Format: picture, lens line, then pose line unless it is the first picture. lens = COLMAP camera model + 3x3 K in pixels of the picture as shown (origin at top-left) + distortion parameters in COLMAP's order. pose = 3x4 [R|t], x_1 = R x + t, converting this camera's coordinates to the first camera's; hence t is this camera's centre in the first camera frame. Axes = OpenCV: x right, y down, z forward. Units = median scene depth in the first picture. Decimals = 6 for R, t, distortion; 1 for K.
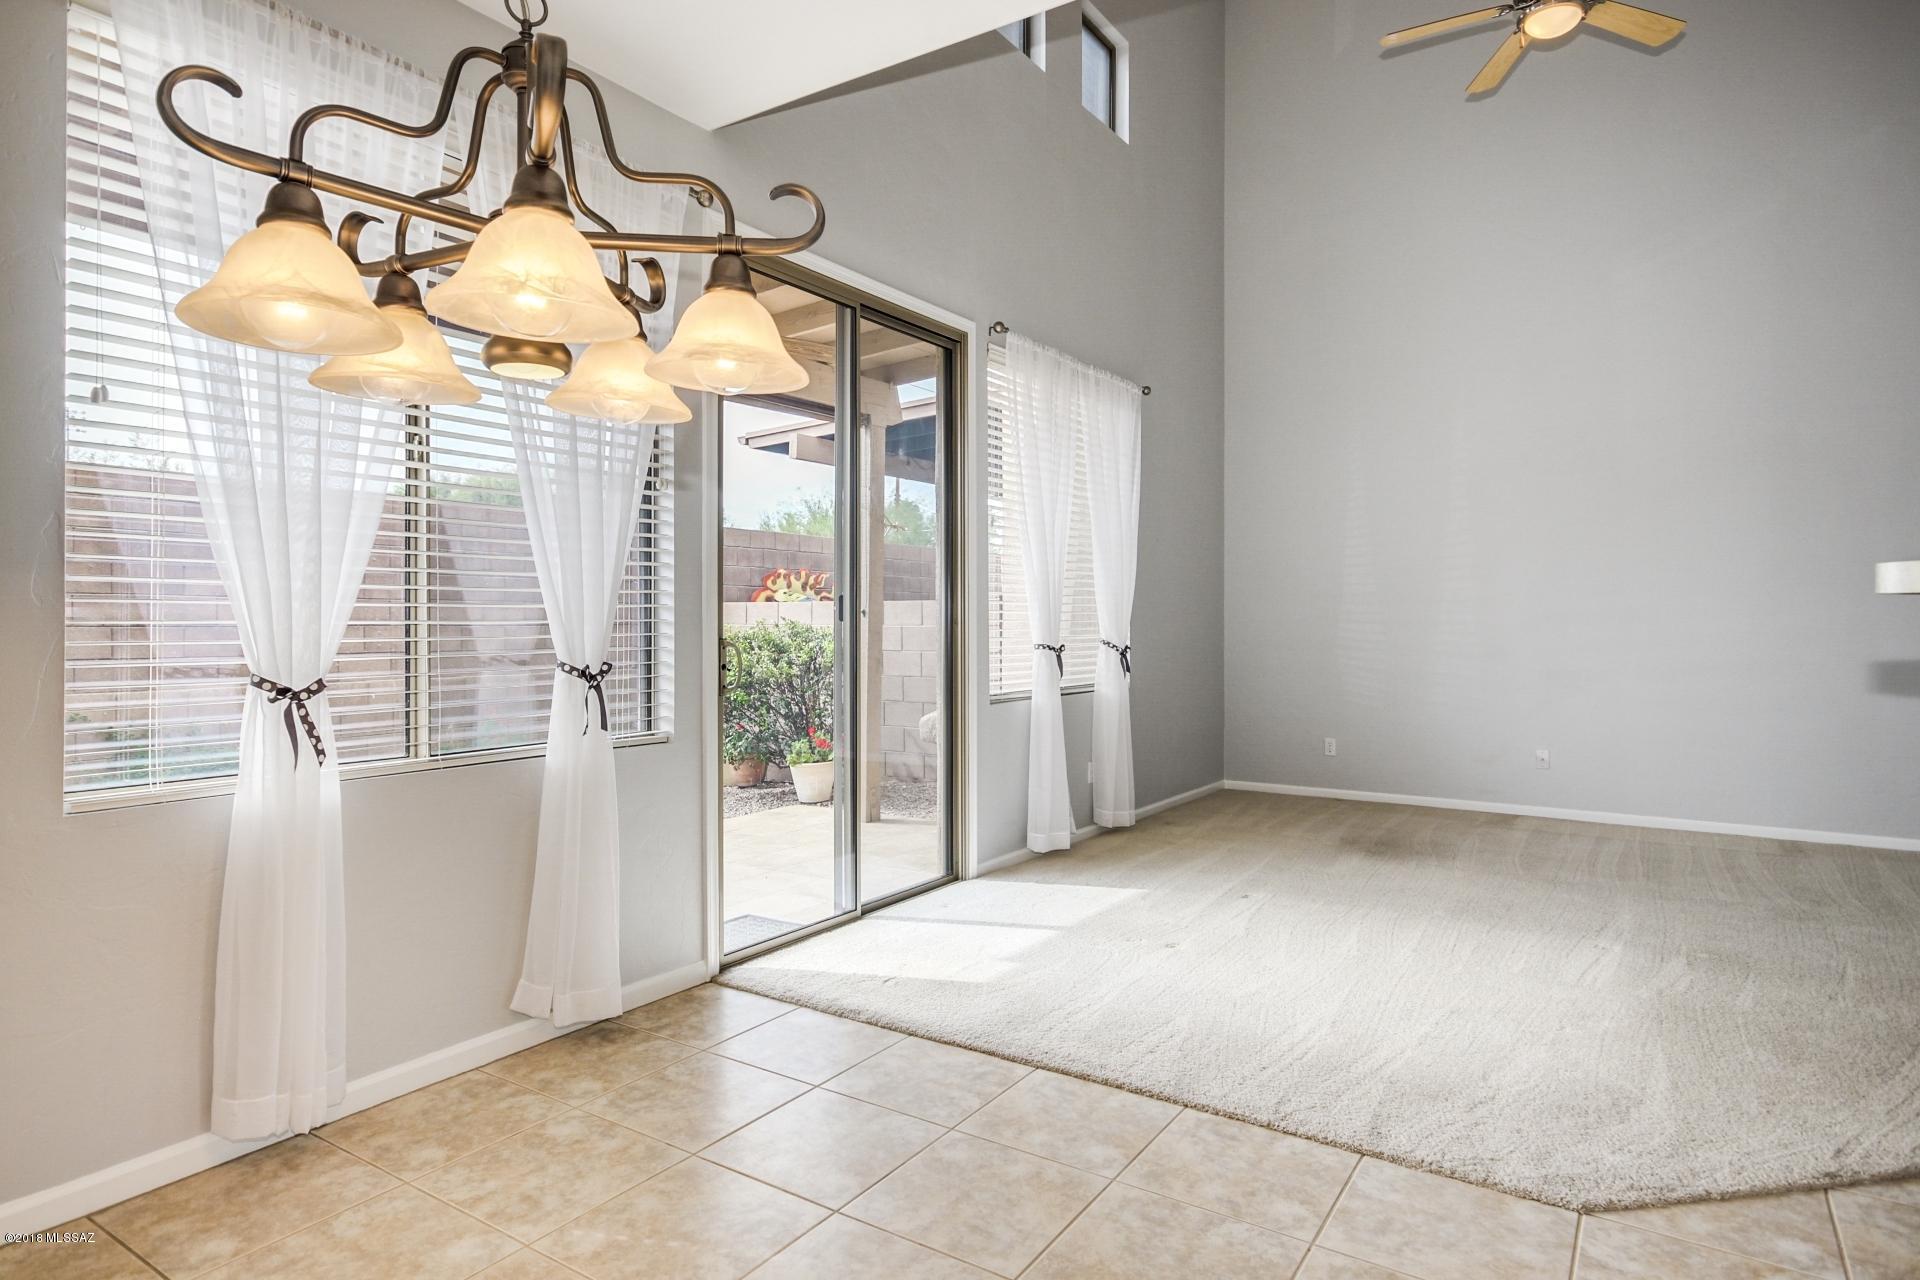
lens RADIAL K [[1063.7, 0, 959.7], [0, 1063.7, 621.4], [0, 0, 1]] dist [0.003516, -0.000522]
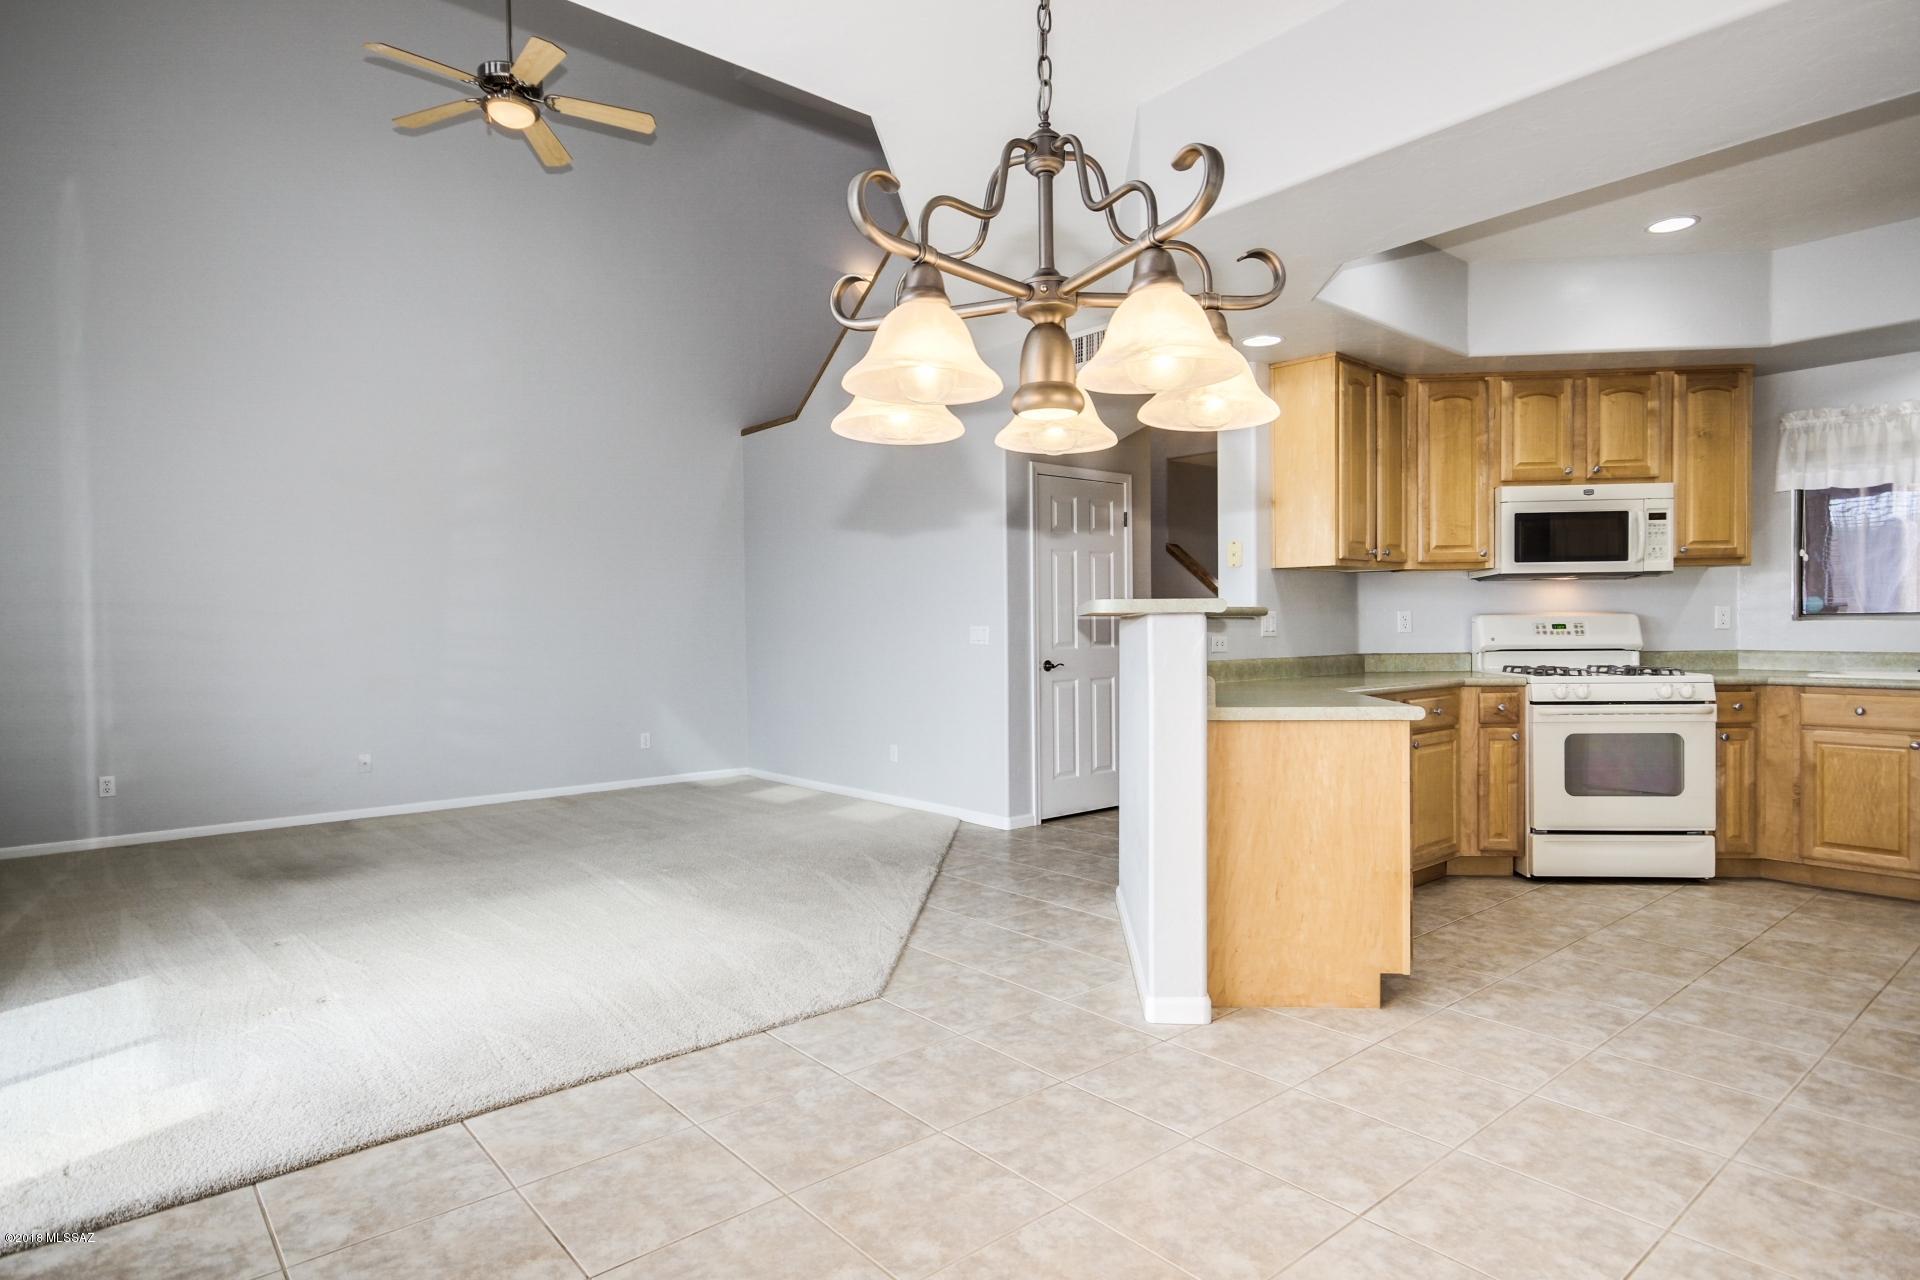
lens RADIAL K [[1064.4, 0, 958.4], [0, 1064.4, 629.5], [0, 0, 1]] dist [0.006636, 0.001542]
pose [[0.267750, -0.003288, 0.963483, -0.394209], [0.011232, 0.999937, 0.000291, 0.005022], [-0.963423, 0.010744, 0.267770, 0.201721]]
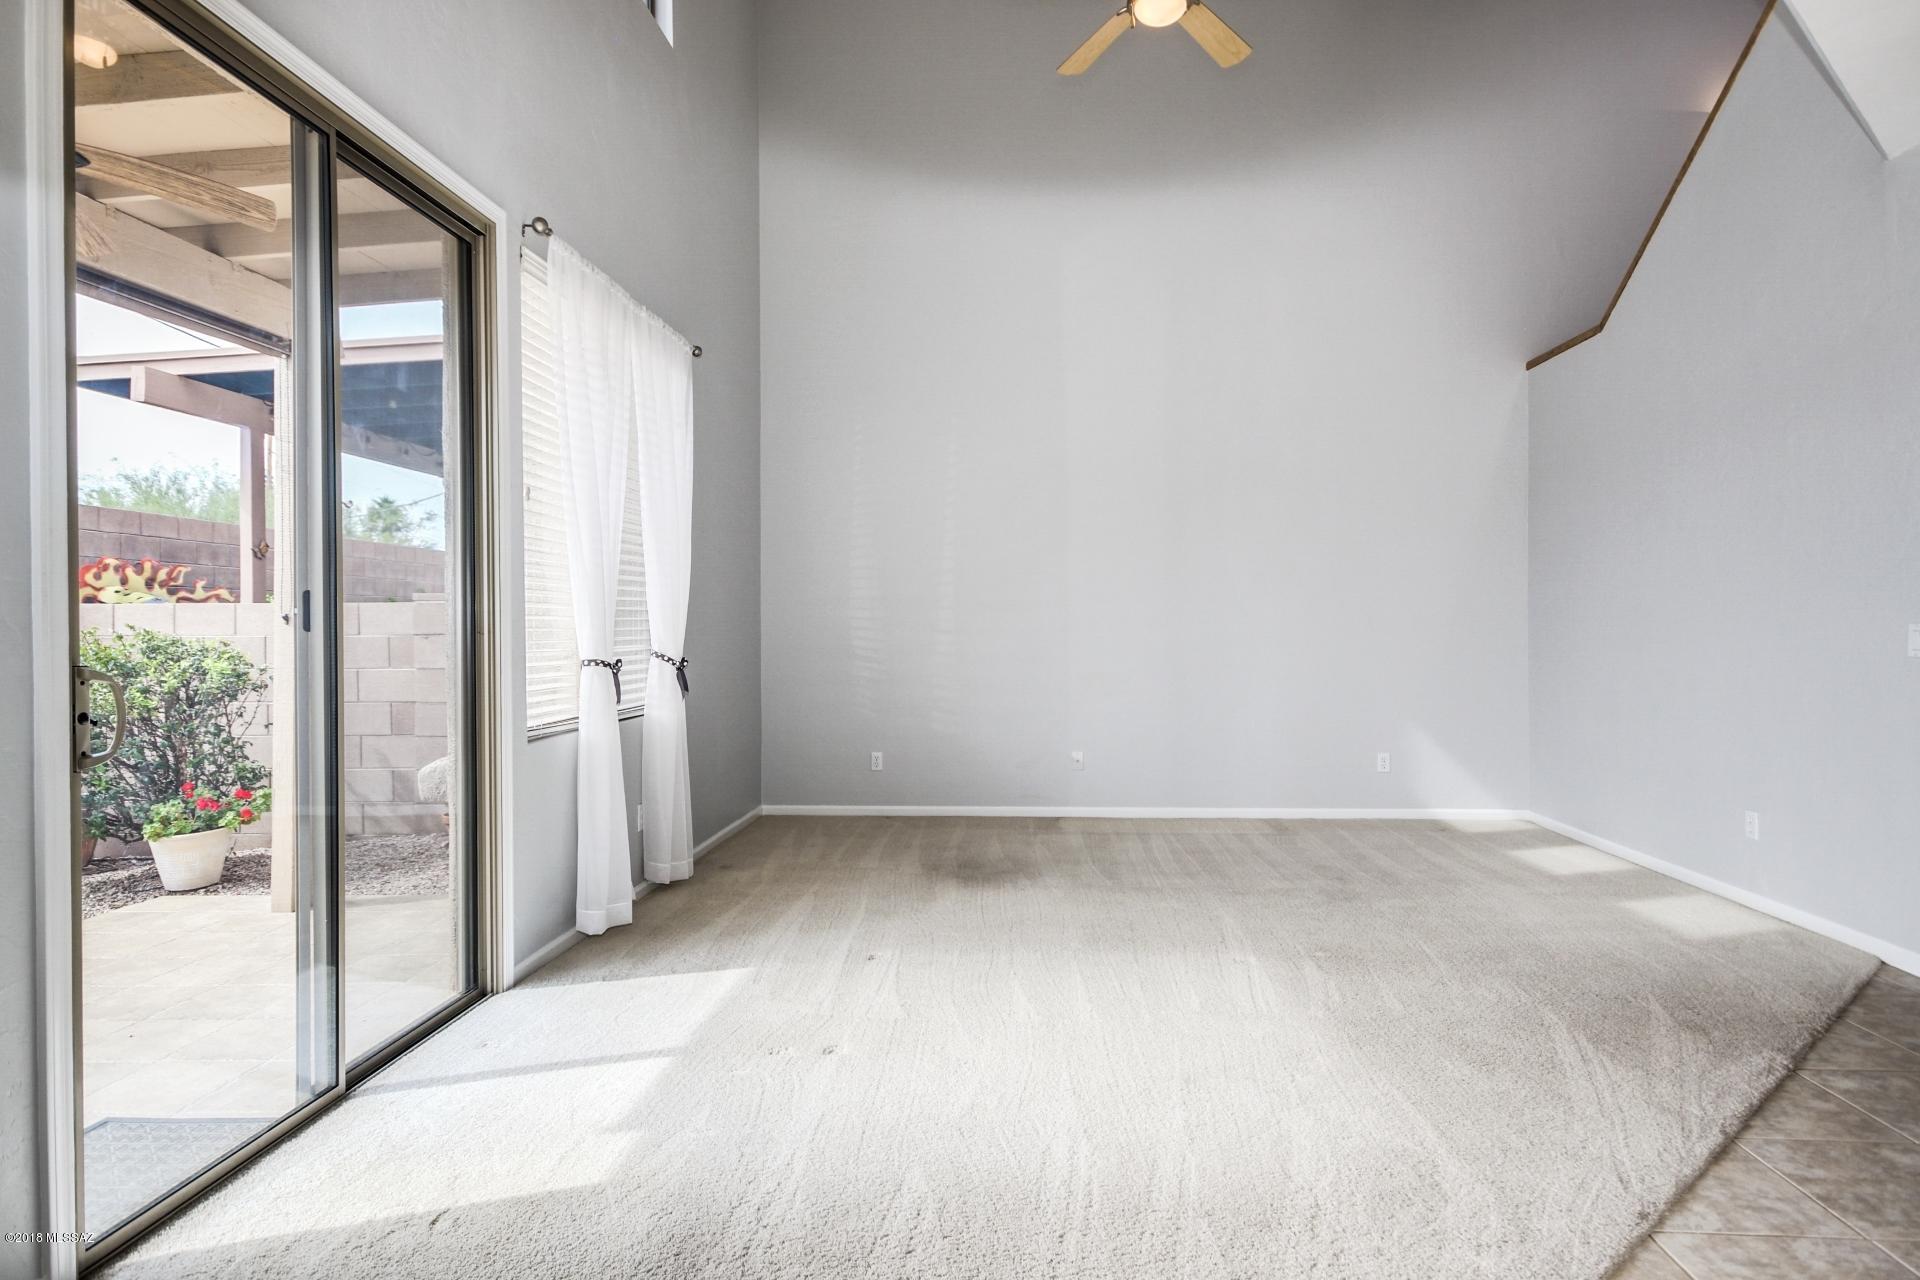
lens RADIAL K [[1051.2, 0, 959.3], [0, 1051.2, 631.2], [0, 0, 1]] dist [0.007149, 0.004171]
pose [[0.864898, -0.005965, 0.501912, -0.078138], [0.004411, 0.999981, 0.004283, -0.000775], [-0.501928, -0.001490, 0.864908, 0.230886]]
